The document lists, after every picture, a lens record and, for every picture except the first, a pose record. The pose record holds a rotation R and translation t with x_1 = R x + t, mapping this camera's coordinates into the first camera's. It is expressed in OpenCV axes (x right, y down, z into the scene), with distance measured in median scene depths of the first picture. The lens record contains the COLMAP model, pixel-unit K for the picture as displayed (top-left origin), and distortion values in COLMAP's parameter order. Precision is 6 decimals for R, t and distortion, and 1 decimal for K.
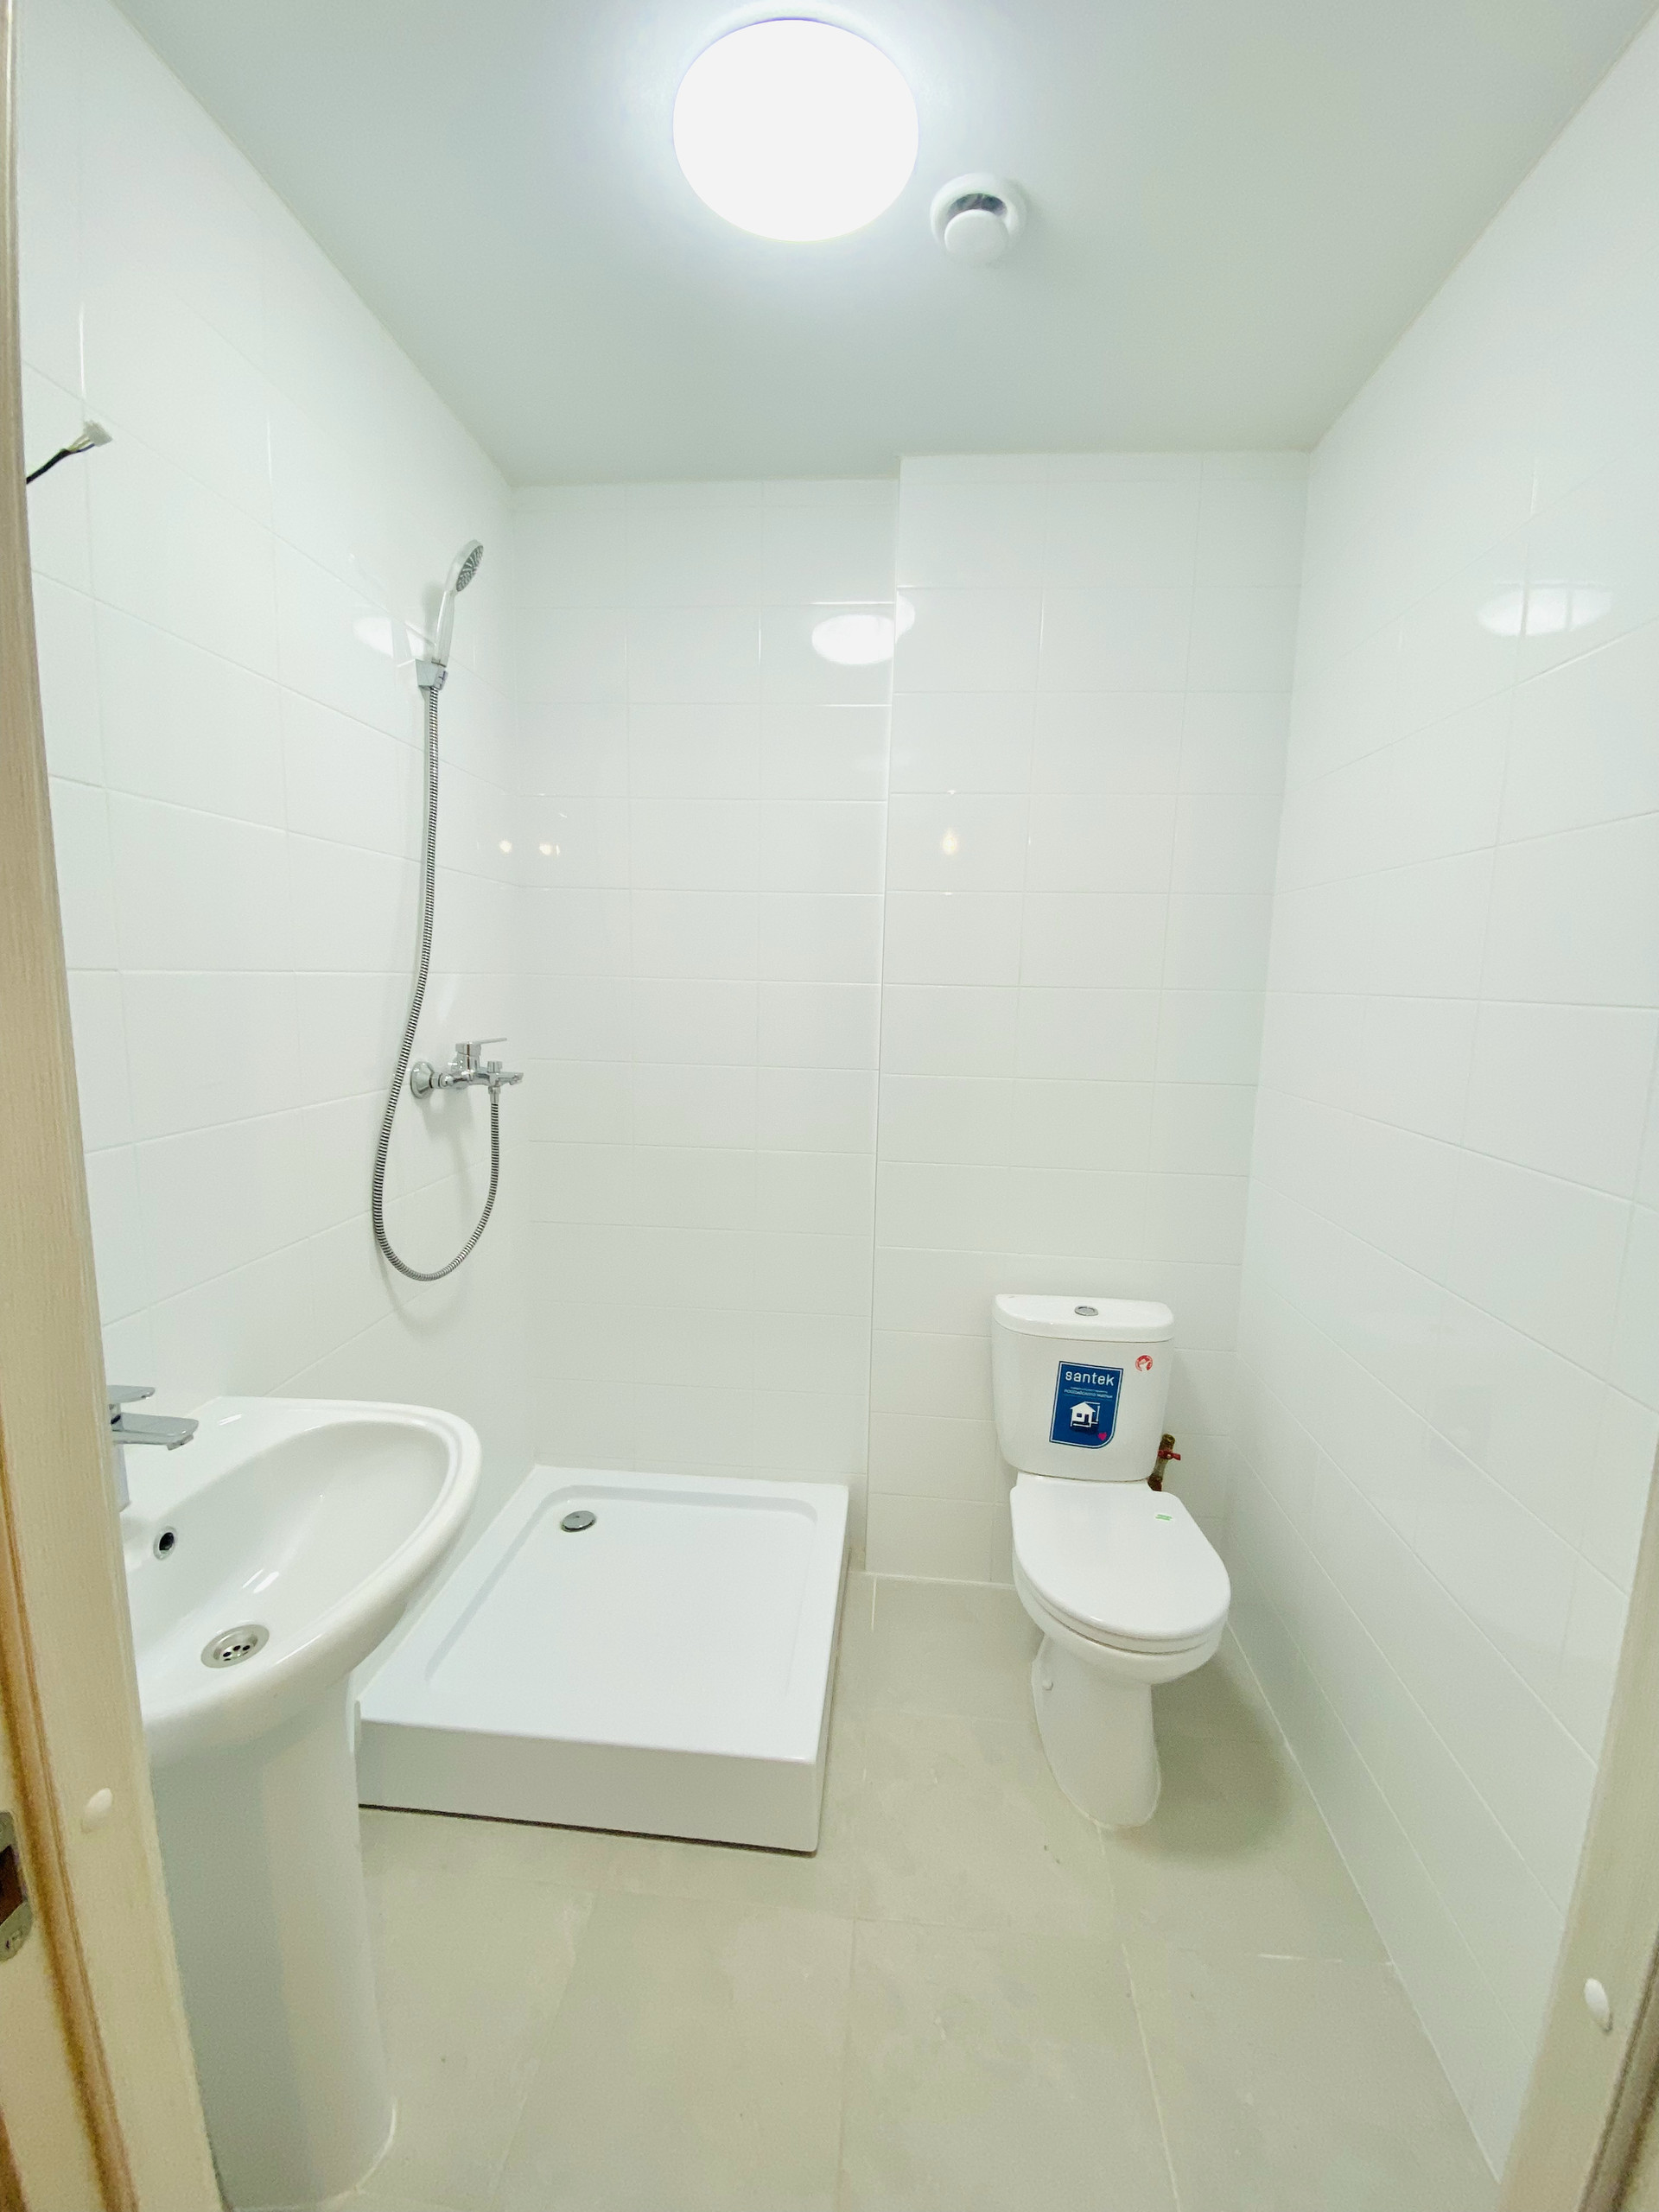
lens RADIAL K [[902.6, 0, 826.9], [0, 902.6, 1099.4], [0, 0, 1]] dist [-0.013308, -0.004031]
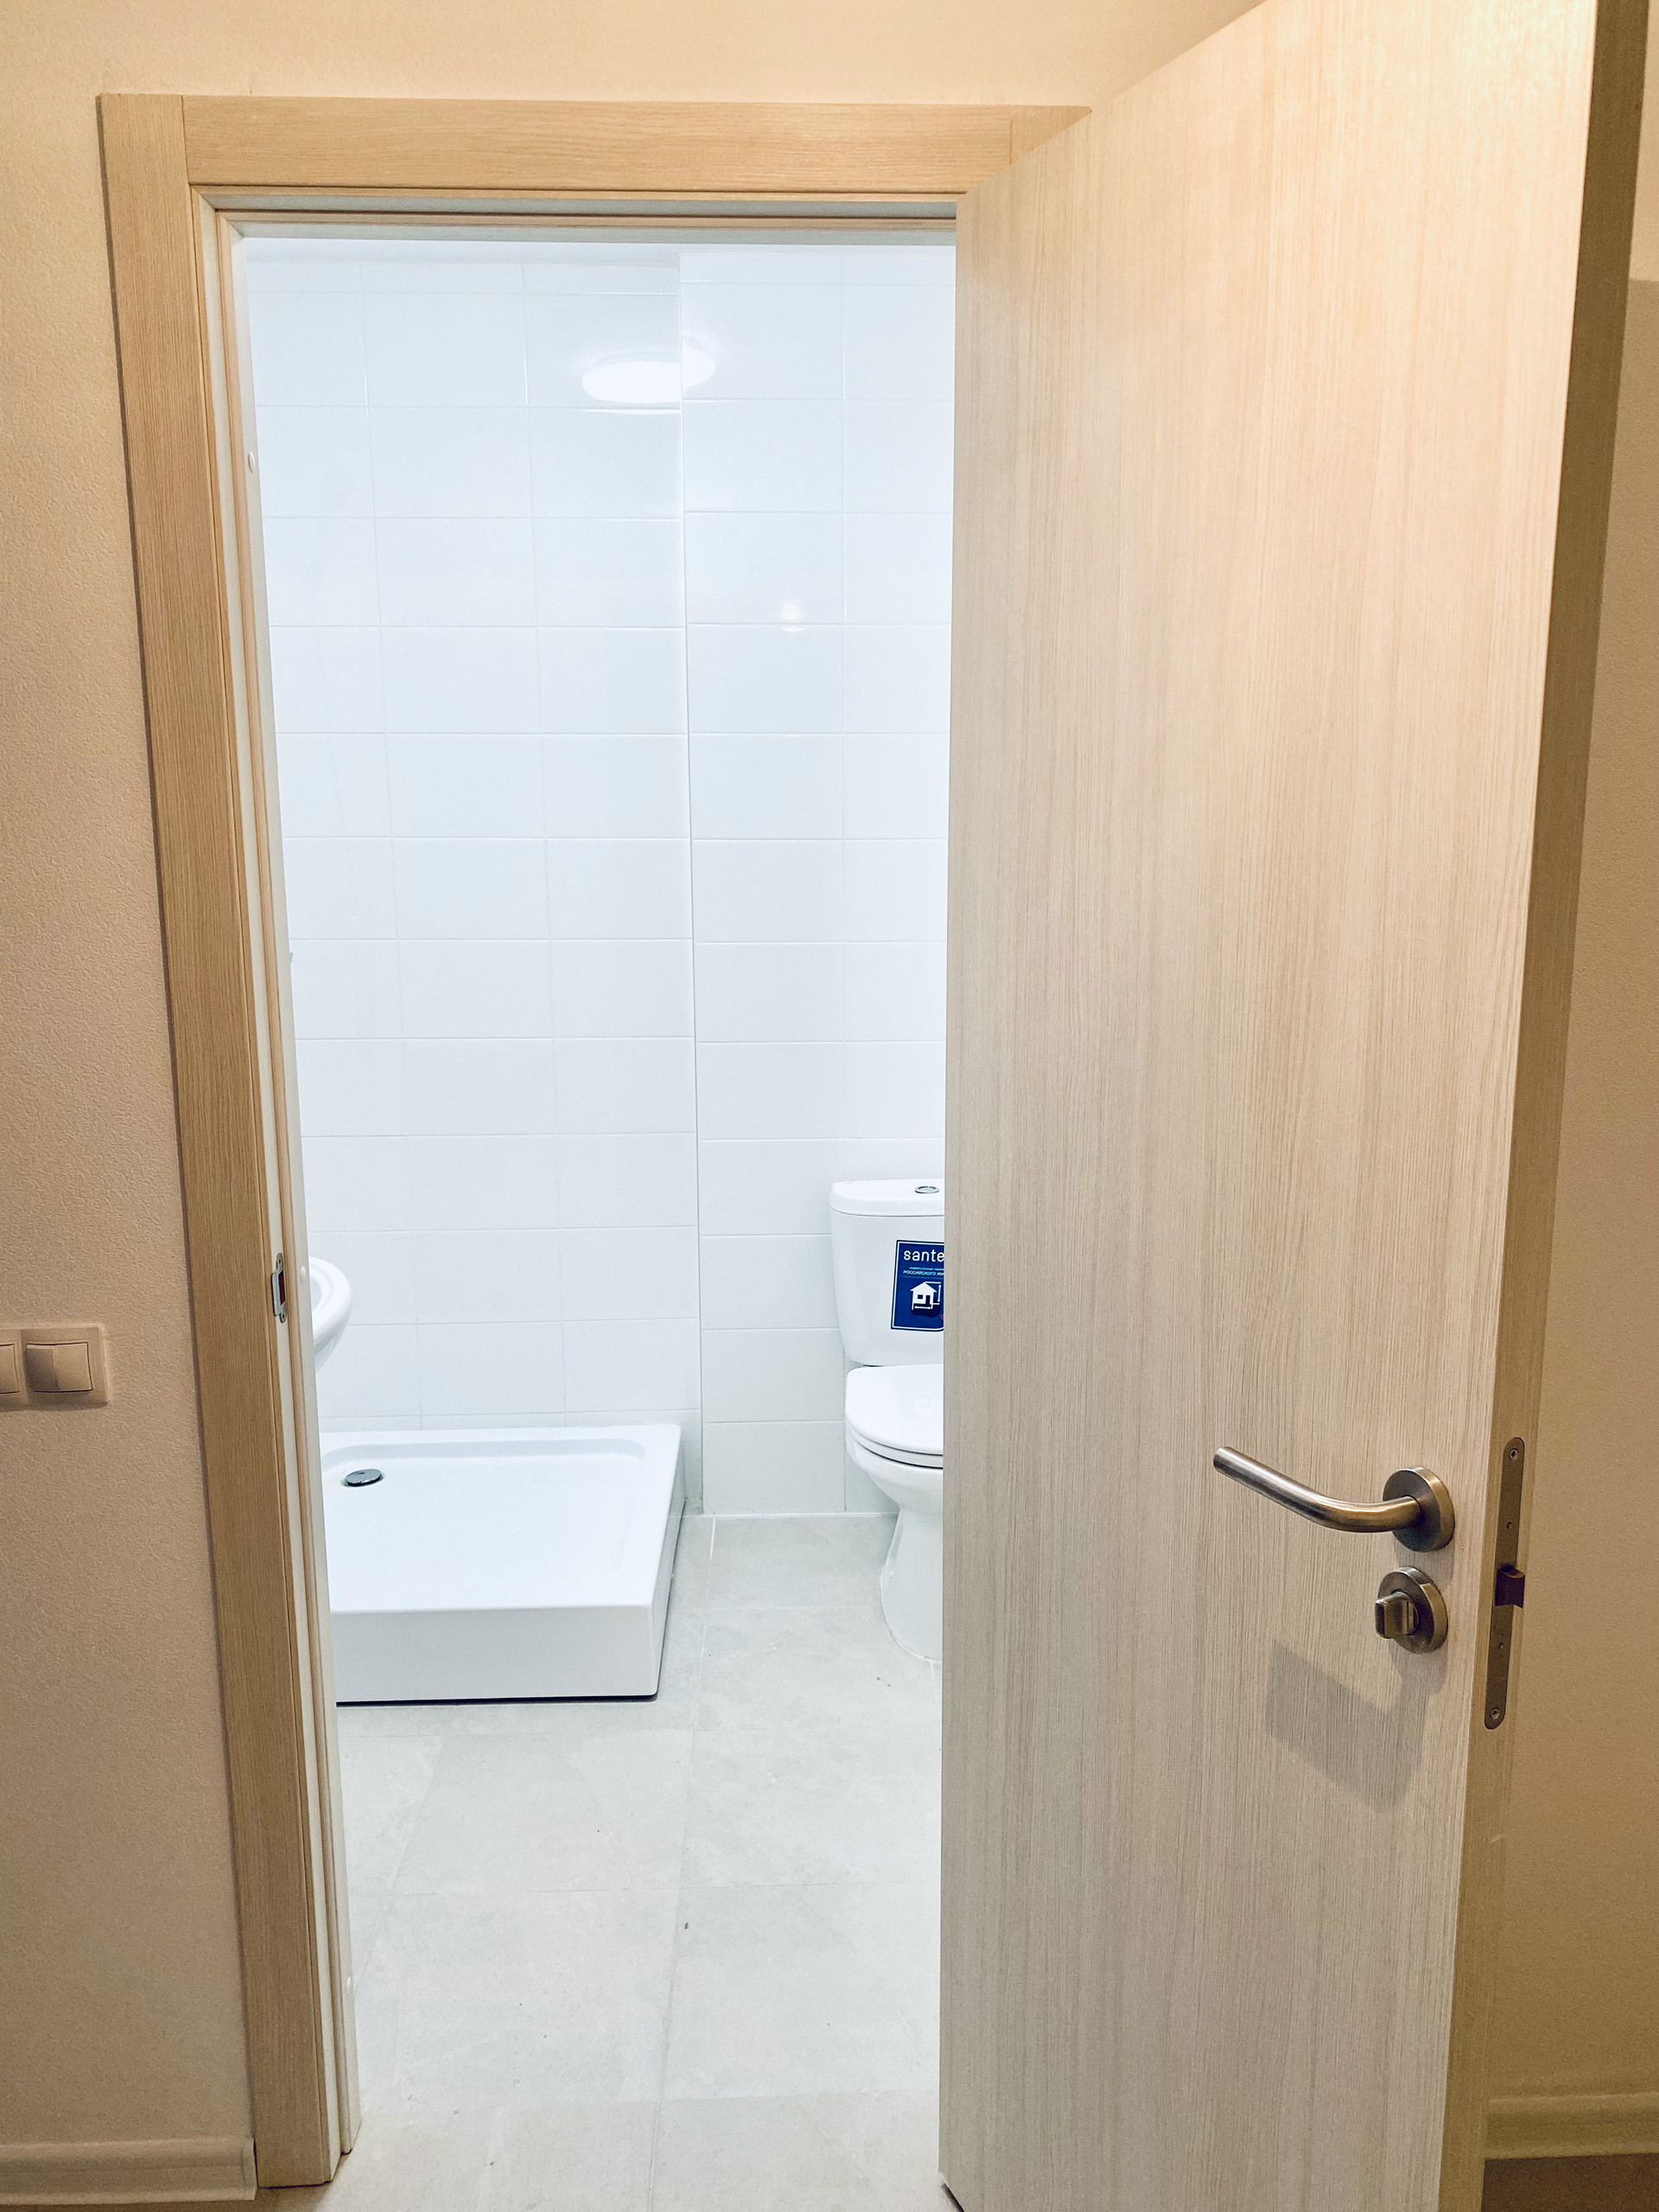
lens RADIAL K [[1695.5, 0, 841.3], [0, 1695.5, 1115.6], [0, 0, 1]] dist [0.032644, -0.016353]
pose [[0.991932, -0.048481, 0.117131, 0.001711], [0.040778, 0.996900, 0.067287, 0.041118], [-0.120030, -0.061968, 0.990834, -0.724297]]
